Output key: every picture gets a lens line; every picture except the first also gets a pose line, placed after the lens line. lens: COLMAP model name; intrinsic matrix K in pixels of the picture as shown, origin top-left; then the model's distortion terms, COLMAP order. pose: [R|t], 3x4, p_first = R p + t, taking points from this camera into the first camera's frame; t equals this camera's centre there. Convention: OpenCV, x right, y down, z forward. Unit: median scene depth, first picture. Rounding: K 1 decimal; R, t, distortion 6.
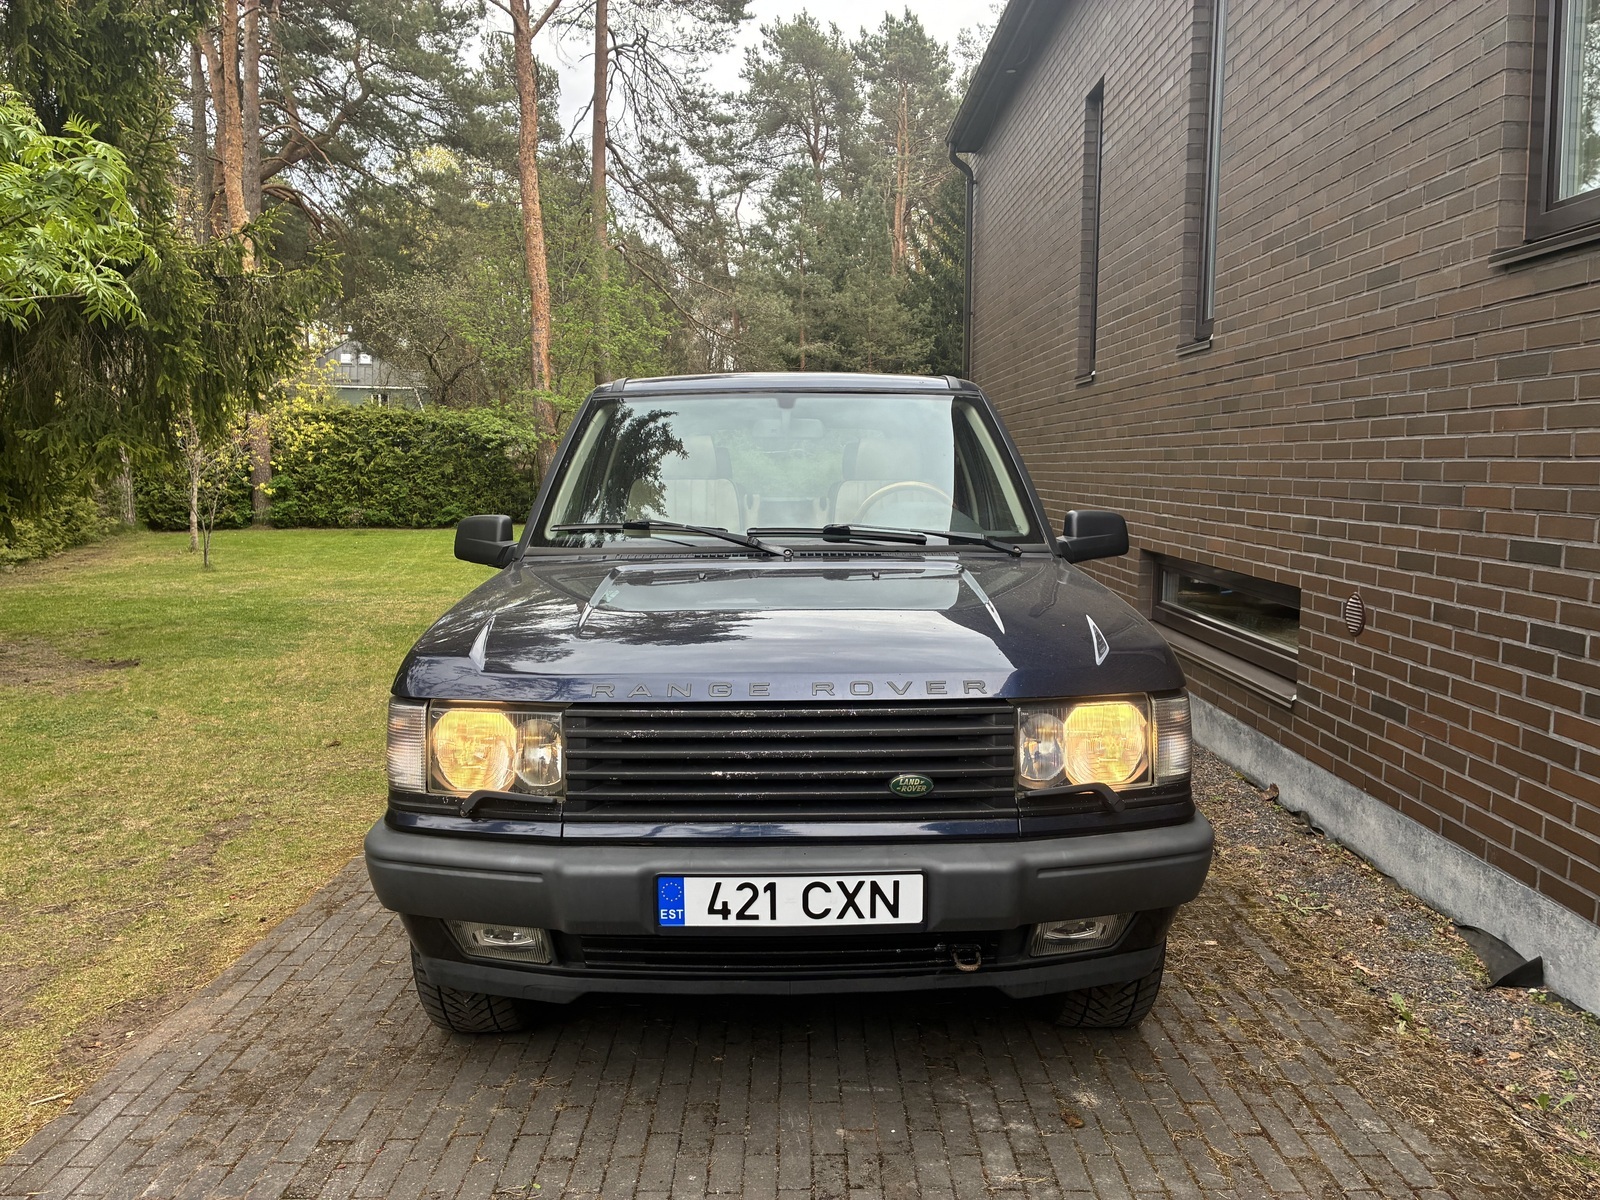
lens RADIAL K [[1216.2, 0, 800.0], [0, 1216.2, 600.0], [0, 0, 1]] dist [0.028928, -0.000275]
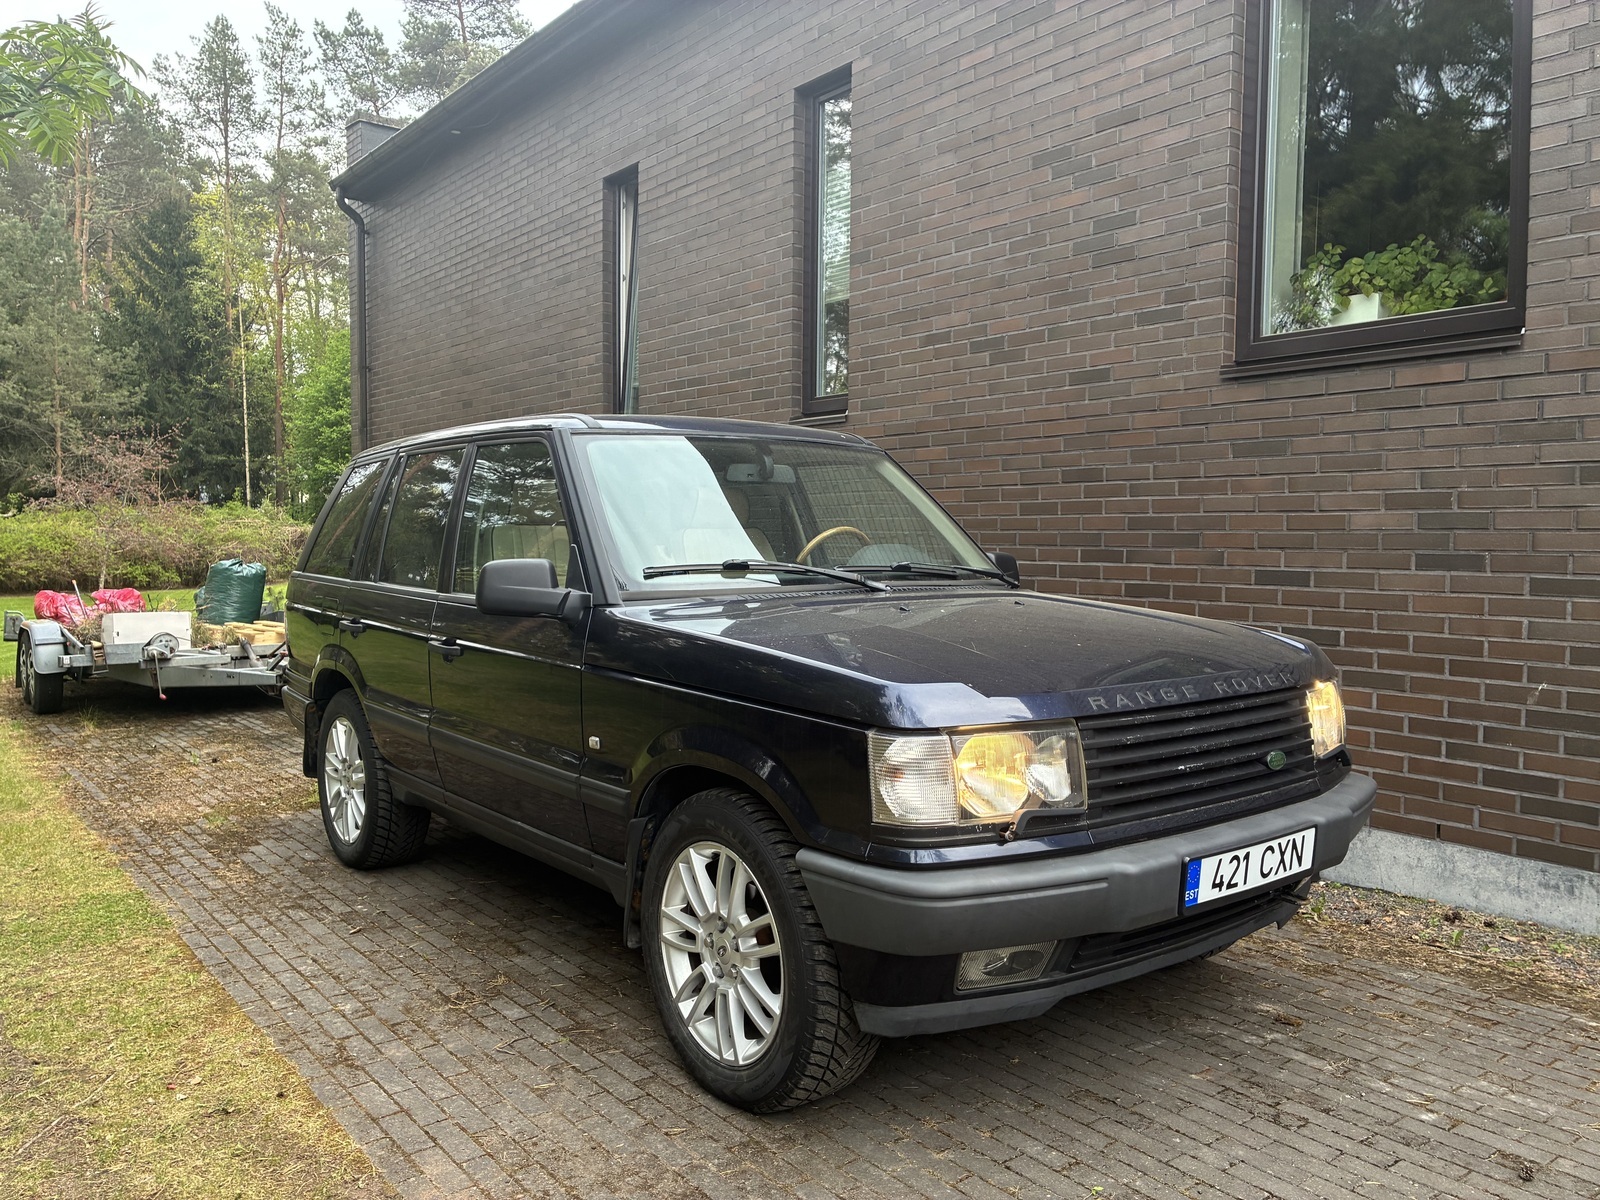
lens RADIAL K [[1216.2, 0, 800.0], [0, 1216.2, 600.0], [0, 0, 1]] dist [0.028928, -0.000275]
pose [[0.794222, -0.026647, 0.607043, -0.998654], [0.061761, 0.997404, -0.037023, 0.007669], [-0.604480, 0.066896, 0.793806, 0.293352]]
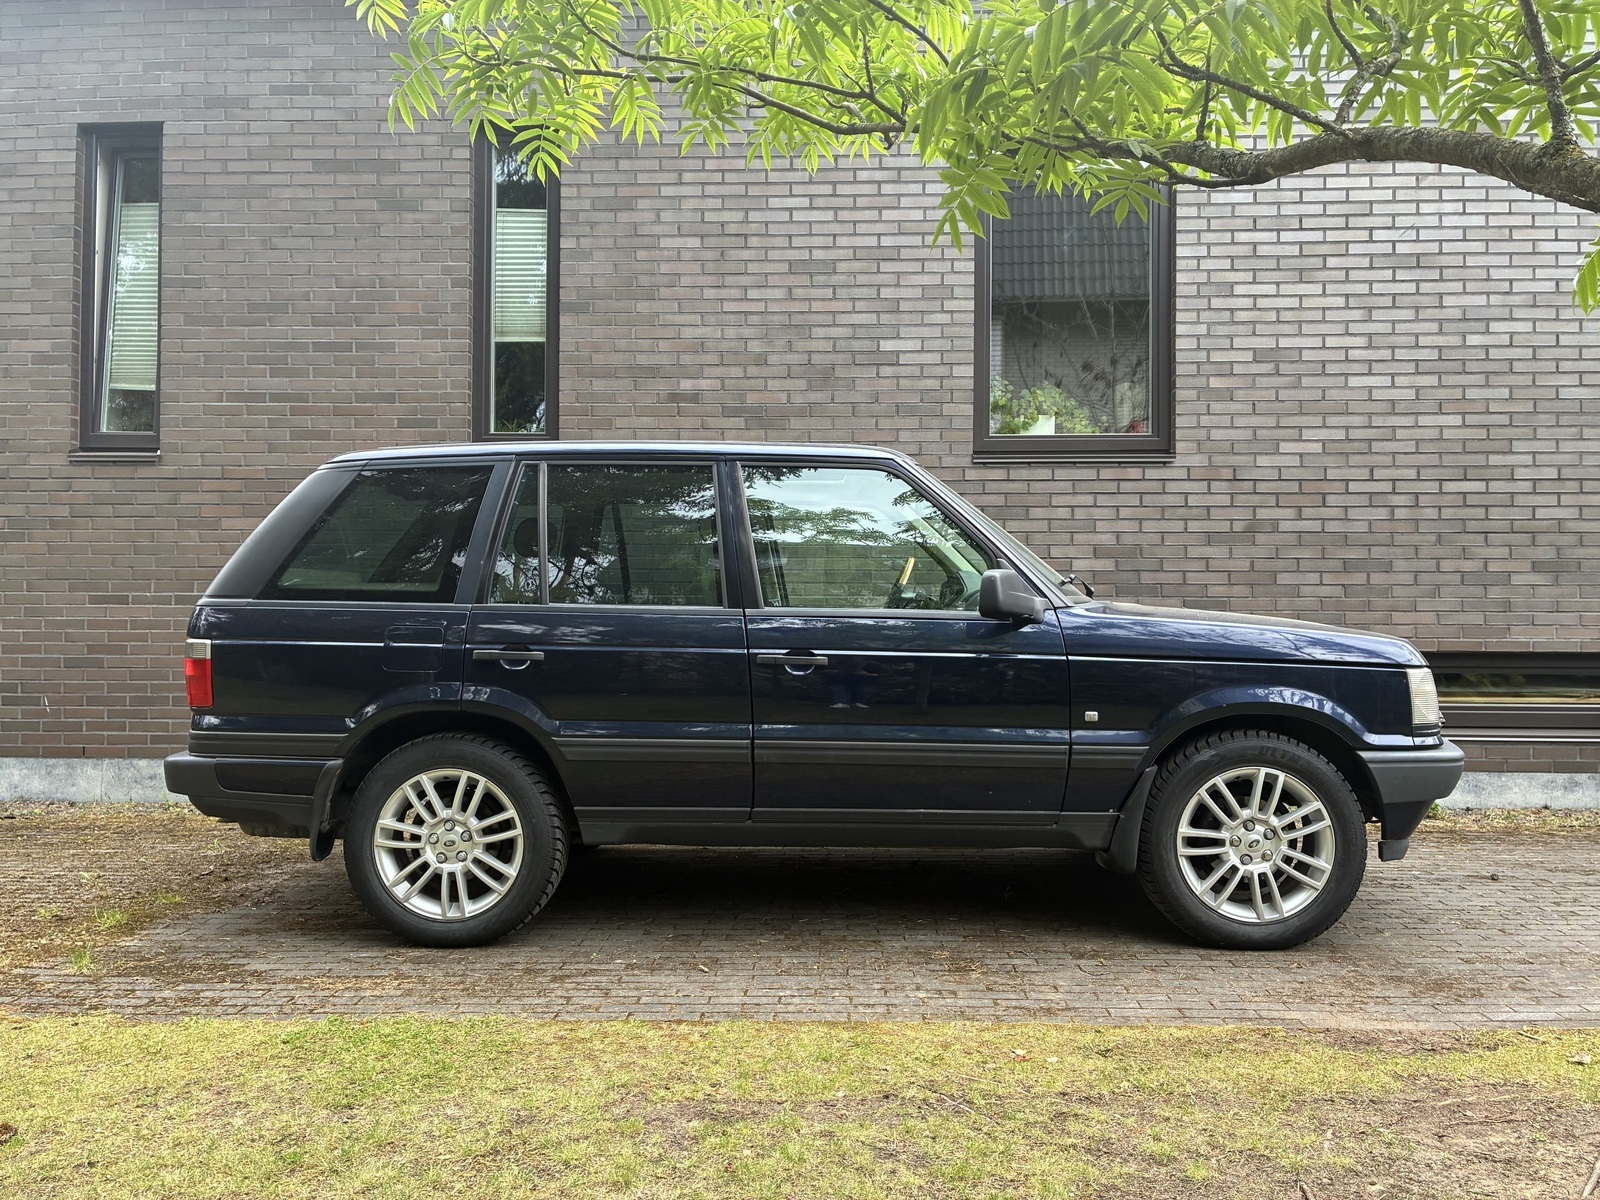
lens RADIAL K [[1216.2, 0, 800.0], [0, 1216.2, 600.0], [0, 0, 1]] dist [0.028928, -0.000275]
pose [[0.047053, 0.012153, 0.998818, -2.039360], [0.107187, 0.994091, -0.017145, -0.069607], [-0.993125, 0.107867, 0.045472, 1.783548]]
